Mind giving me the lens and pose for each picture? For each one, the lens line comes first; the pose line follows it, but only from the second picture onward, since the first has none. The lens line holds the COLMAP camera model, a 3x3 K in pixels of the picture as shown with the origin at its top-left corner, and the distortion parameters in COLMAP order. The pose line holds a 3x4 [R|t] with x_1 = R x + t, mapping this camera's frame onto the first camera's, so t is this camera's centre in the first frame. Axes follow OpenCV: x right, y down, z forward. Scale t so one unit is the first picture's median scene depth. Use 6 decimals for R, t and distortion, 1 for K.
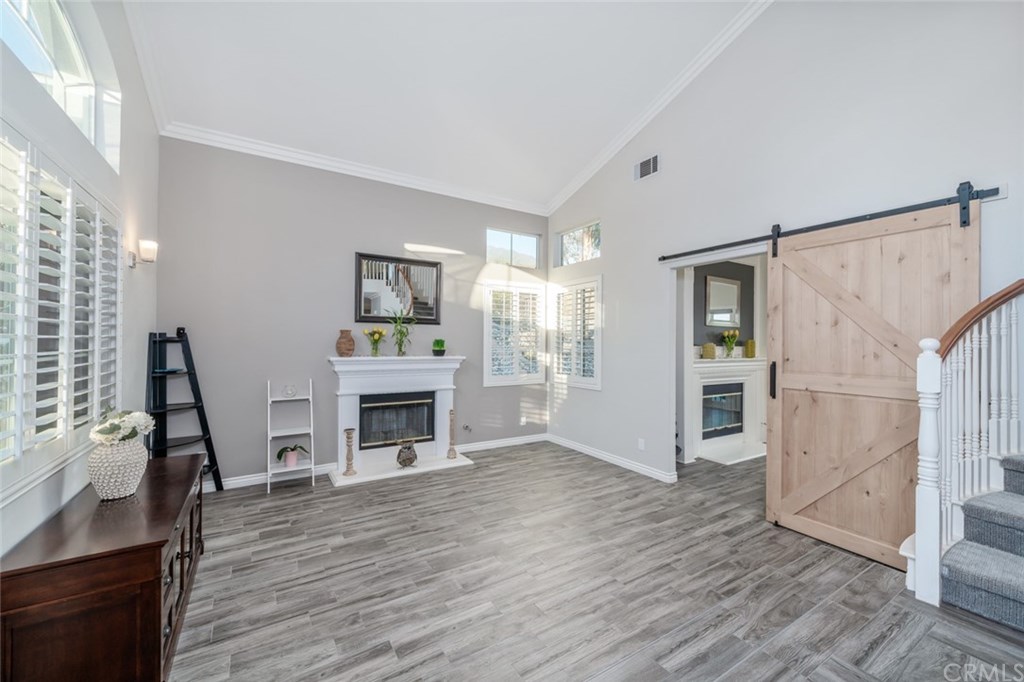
lens RADIAL K [[422.0, 0, 513.8], [0, 422.0, 340.5], [0, 0, 1]] dist [-0.000658, -0.000180]
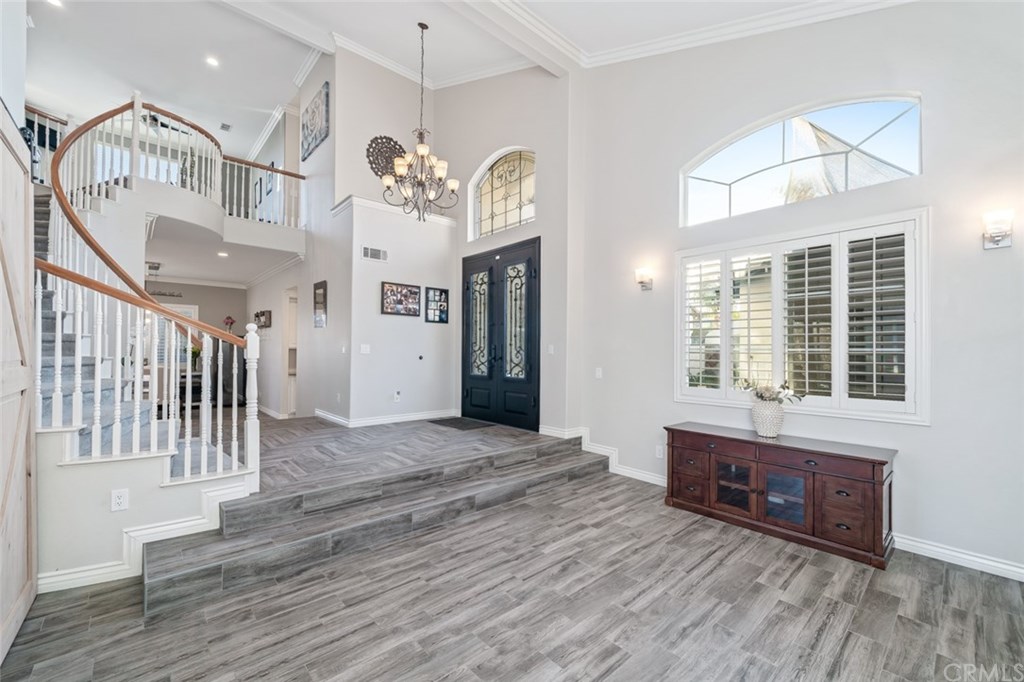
lens RADIAL K [[422.0, 0, 512.3], [0, 422.0, 347.1], [0, 0, 1]] dist [-0.000658, -0.000180]
pose [[-0.985946, -0.020984, -0.165742, 0.214924], [-0.018940, 0.999724, -0.013906, 0.058065], [0.165988, -0.010572, -0.986071, 1.907273]]
